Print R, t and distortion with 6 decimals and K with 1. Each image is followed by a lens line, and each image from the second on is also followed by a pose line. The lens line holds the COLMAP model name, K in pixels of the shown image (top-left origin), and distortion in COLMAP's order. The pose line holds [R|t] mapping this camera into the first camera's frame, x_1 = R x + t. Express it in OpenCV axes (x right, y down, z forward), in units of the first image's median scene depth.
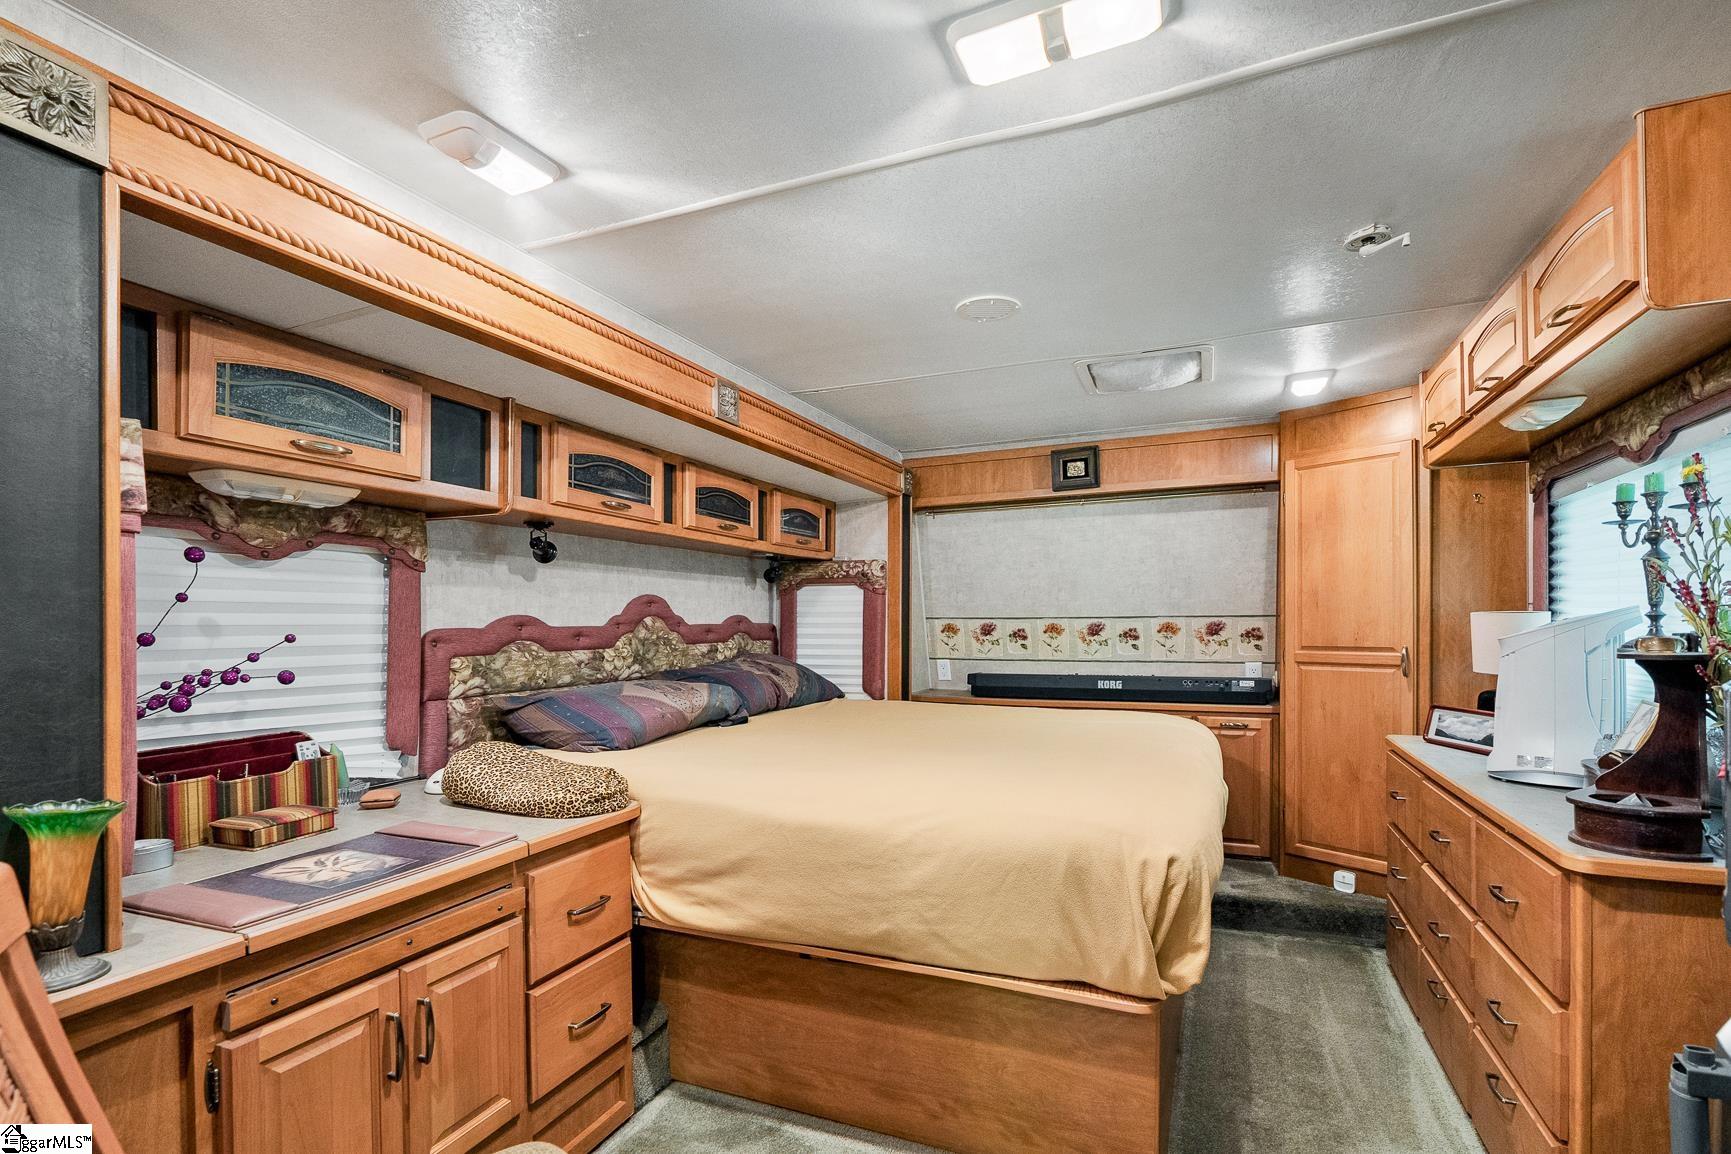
lens RADIAL K [[783.3, 0, 889.8], [0, 783.3, 636.4], [0, 0, 1]] dist [-0.012289, 0.003615]
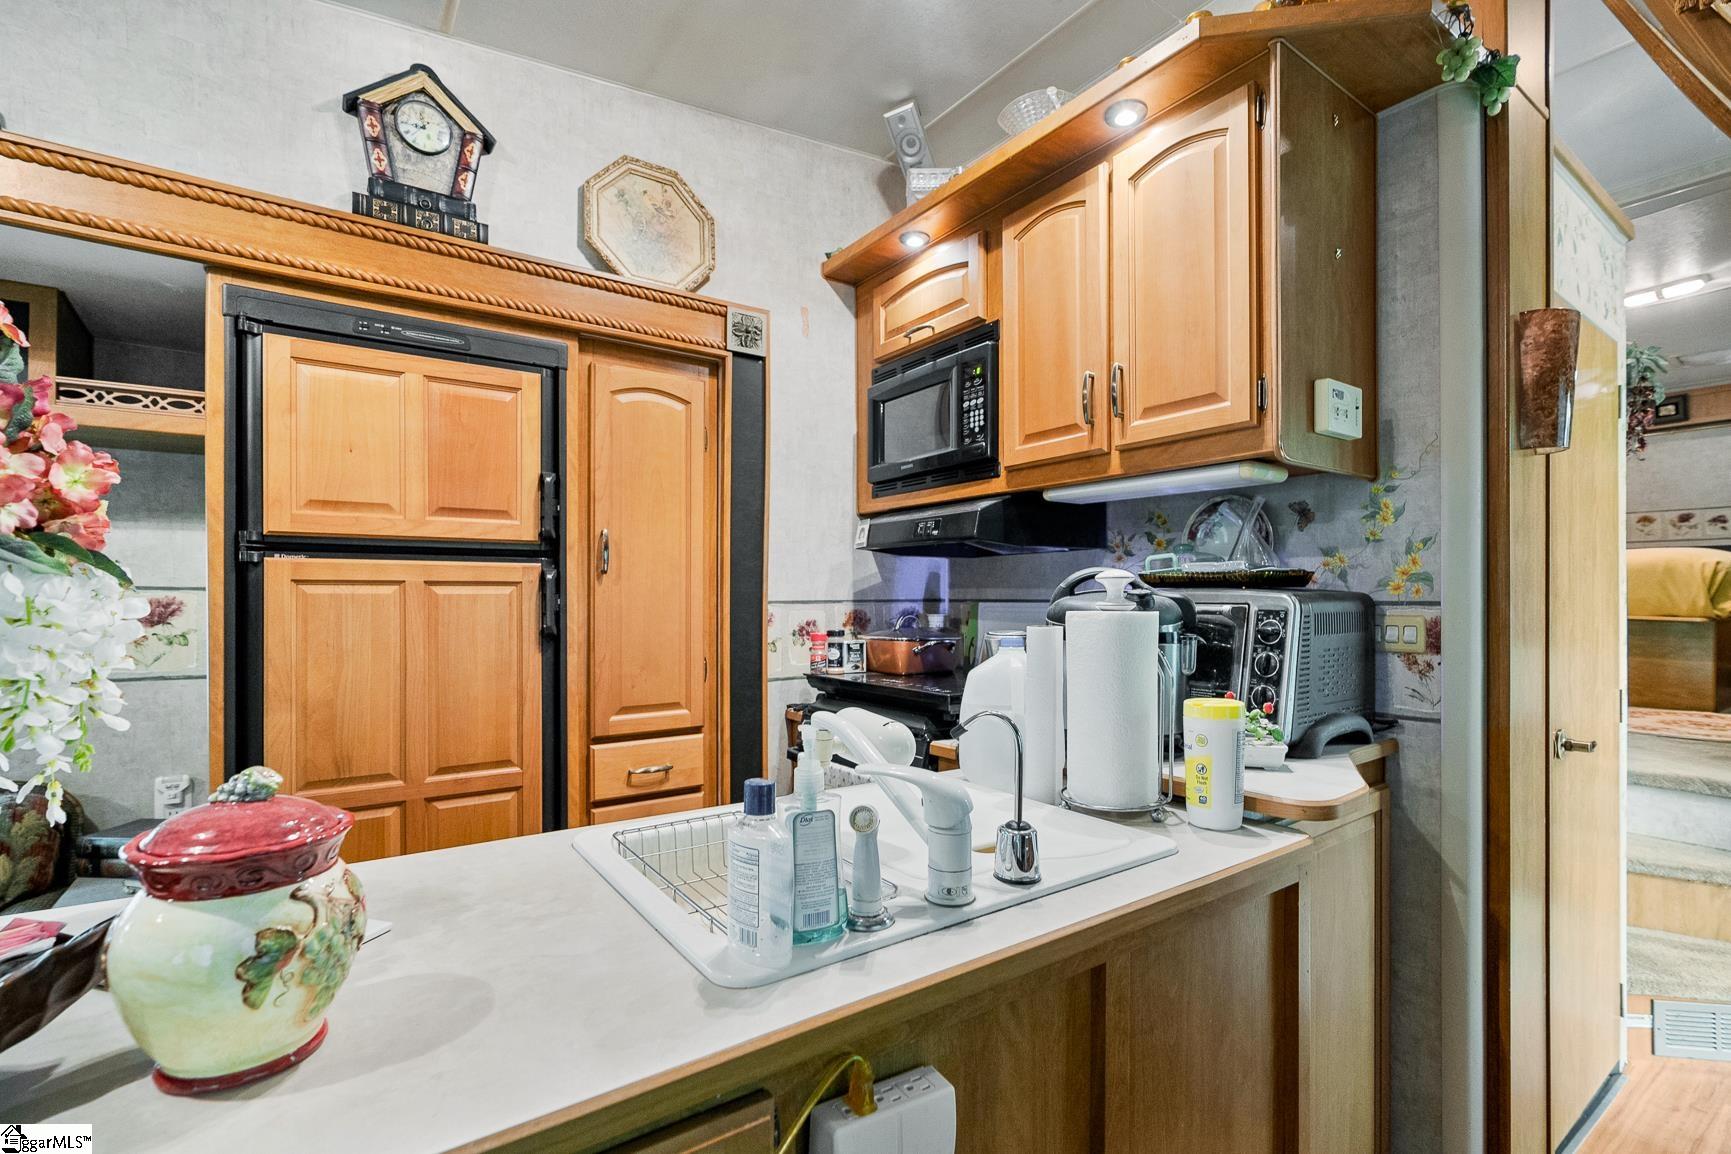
lens RADIAL K [[783.3, 0, 873.7], [0, 783.3, 592.6], [0, 0, 1]] dist [-0.012289, 0.003615]
pose [[0.846885, 0.006171, -0.531740, -0.285531], [-0.015957, 0.999777, -0.013811, 0.200805], [0.531537, 0.020181, 0.846795, -1.178921]]
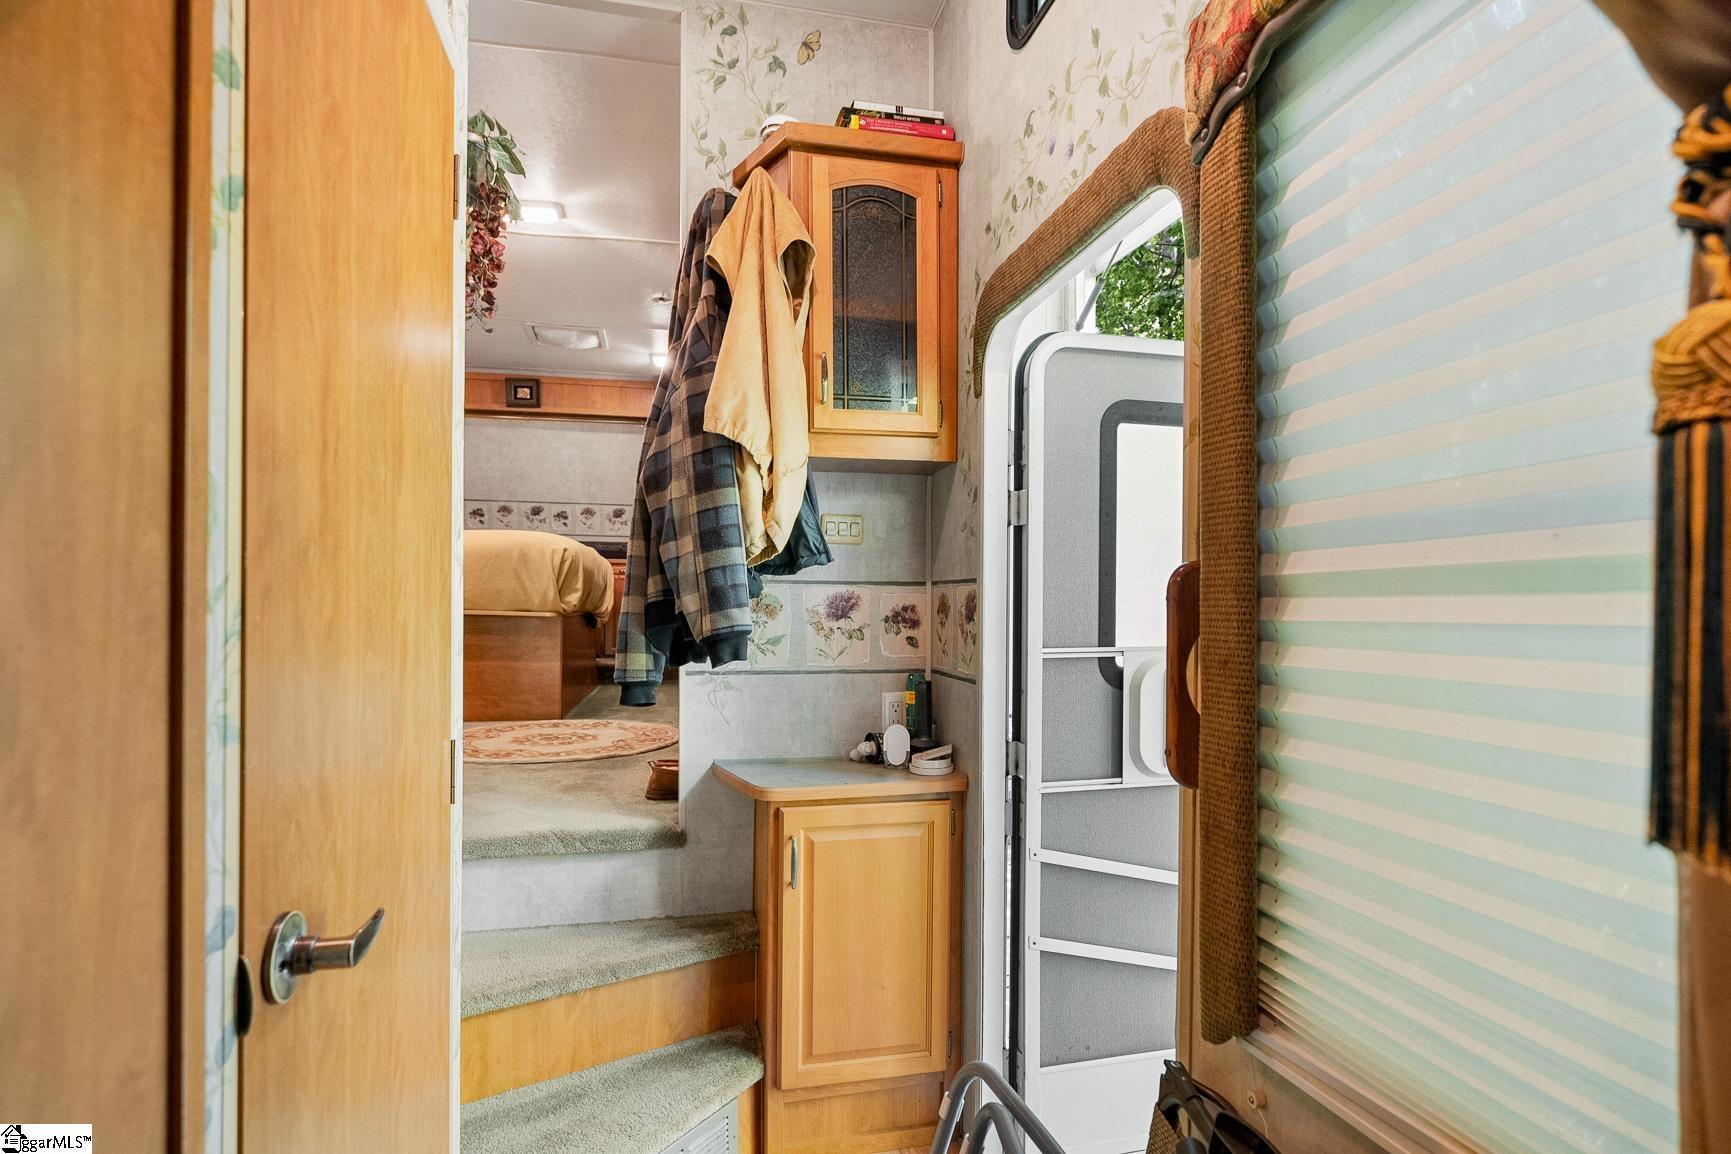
lens RADIAL K [[880.0, 0, 869.2], [0, 880.0, 607.7], [0, 0, 1]] dist [-0.008564, 0.002280]
pose [[0.818387, 0.011086, 0.574561, -0.174519], [-0.004600, 0.999908, -0.012740, 0.209217], [-0.574649, 0.007784, 0.818363, -0.719968]]
